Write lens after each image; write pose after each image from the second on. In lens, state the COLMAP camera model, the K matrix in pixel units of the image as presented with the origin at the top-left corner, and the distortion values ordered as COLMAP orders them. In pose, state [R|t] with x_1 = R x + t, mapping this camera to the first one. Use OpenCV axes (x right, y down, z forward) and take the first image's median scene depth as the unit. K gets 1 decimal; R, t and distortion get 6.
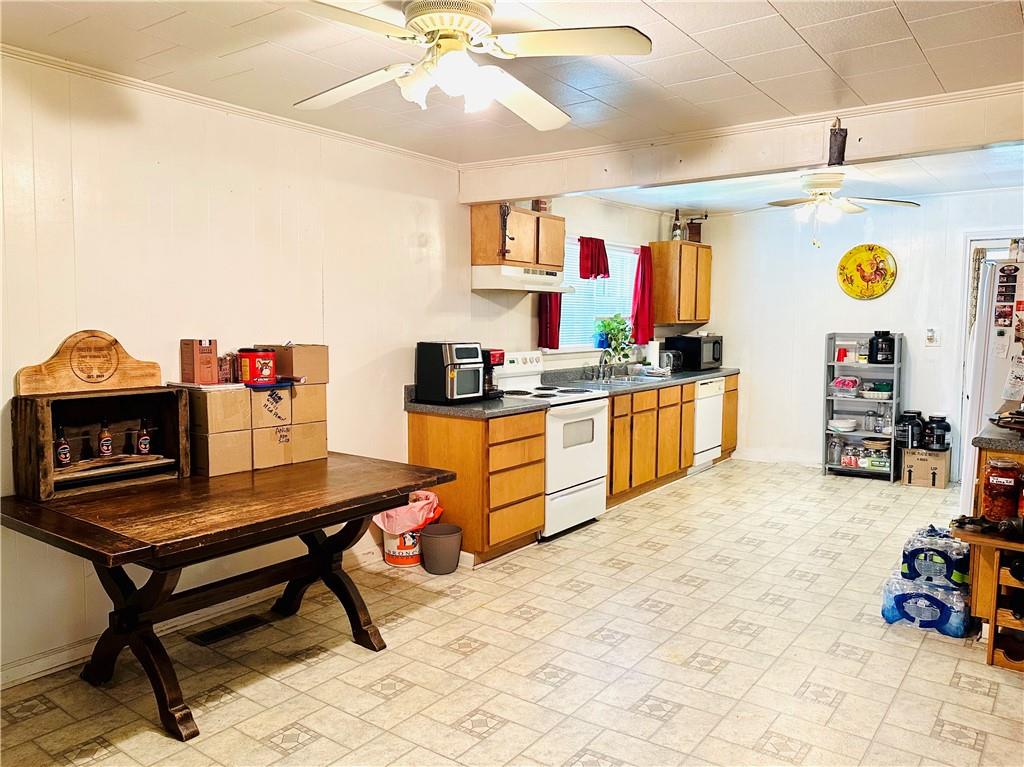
lens RADIAL K [[732.6, 0, 512.9], [0, 732.6, 387.9], [0, 0, 1]] dist [0.119312, -0.148246]
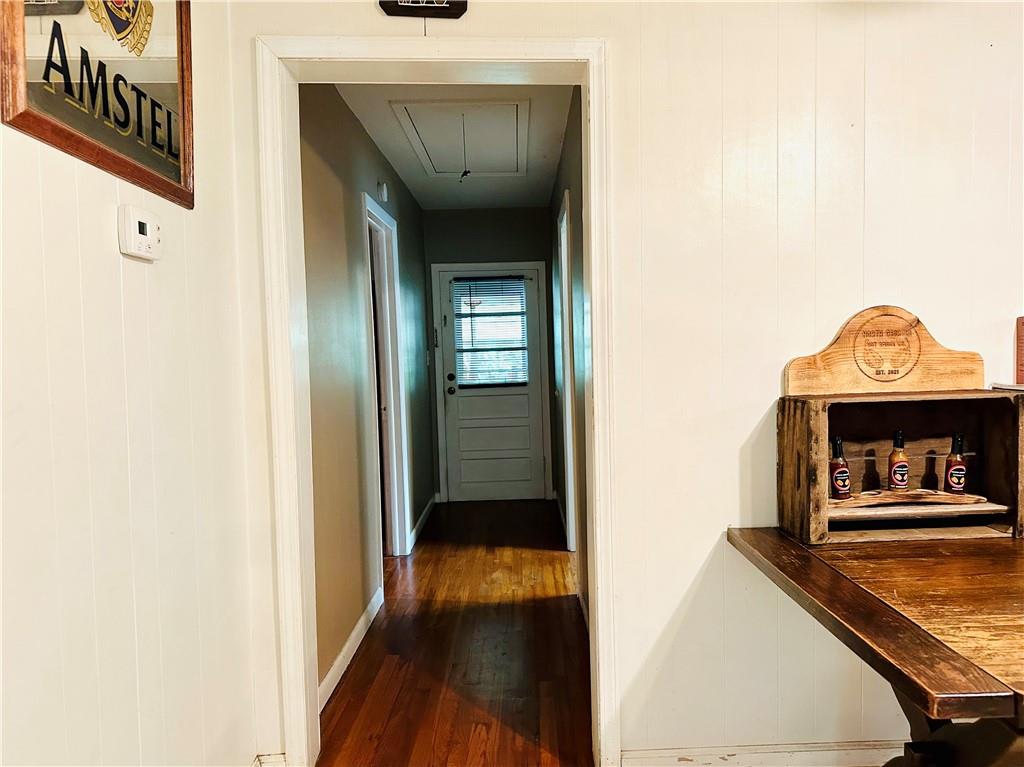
lens RADIAL K [[732.6, 0, 512.9], [0, 732.6, 387.9], [0, 0, 1]] dist [0.119312, -0.148246]
pose [[0.592753, 0.017948, -0.805184, -0.208741], [-0.033159, 0.999448, -0.002132, 0.012456], [0.804701, 0.027963, 0.593021, 0.316677]]
